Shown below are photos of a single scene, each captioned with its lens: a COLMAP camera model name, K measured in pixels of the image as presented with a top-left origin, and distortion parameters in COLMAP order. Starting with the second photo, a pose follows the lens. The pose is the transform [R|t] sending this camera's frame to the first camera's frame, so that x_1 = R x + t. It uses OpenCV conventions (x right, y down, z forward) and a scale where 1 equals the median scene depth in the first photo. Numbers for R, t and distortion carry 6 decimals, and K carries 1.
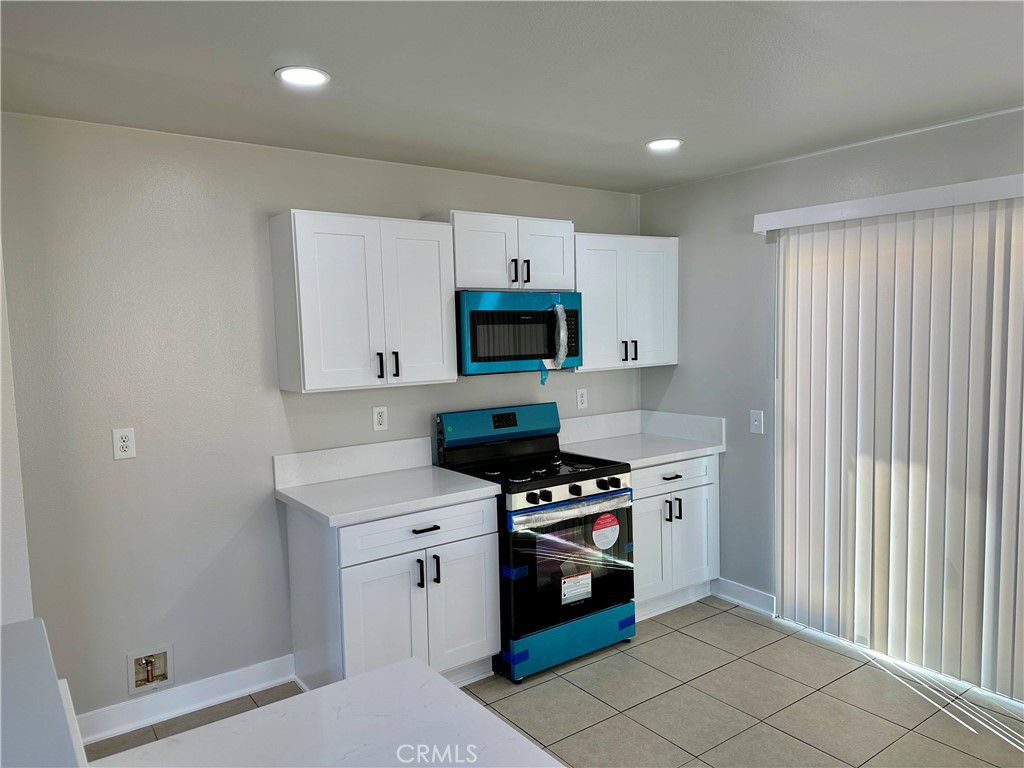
lens RADIAL K [[720.6, 0, 512.8], [0, 720.6, 389.5], [0, 0, 1]] dist [0.015113, -0.017360]
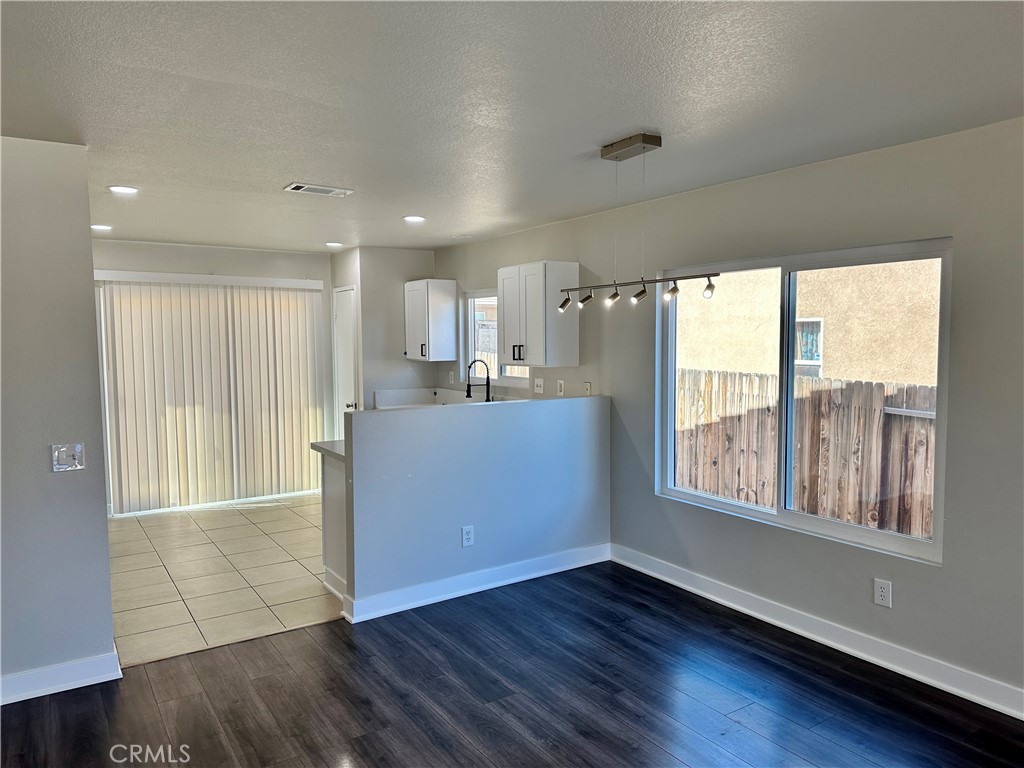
lens RADIAL K [[720.6, 0, 507.0], [0, 720.6, 386.5], [0, 0, 1]] dist [0.015113, -0.017360]
pose [[0.047138, -0.047921, 0.997738, -1.401413], [0.092191, 0.994794, 0.043424, 0.039282], [-0.994625, 0.089935, 0.051310, 0.010841]]
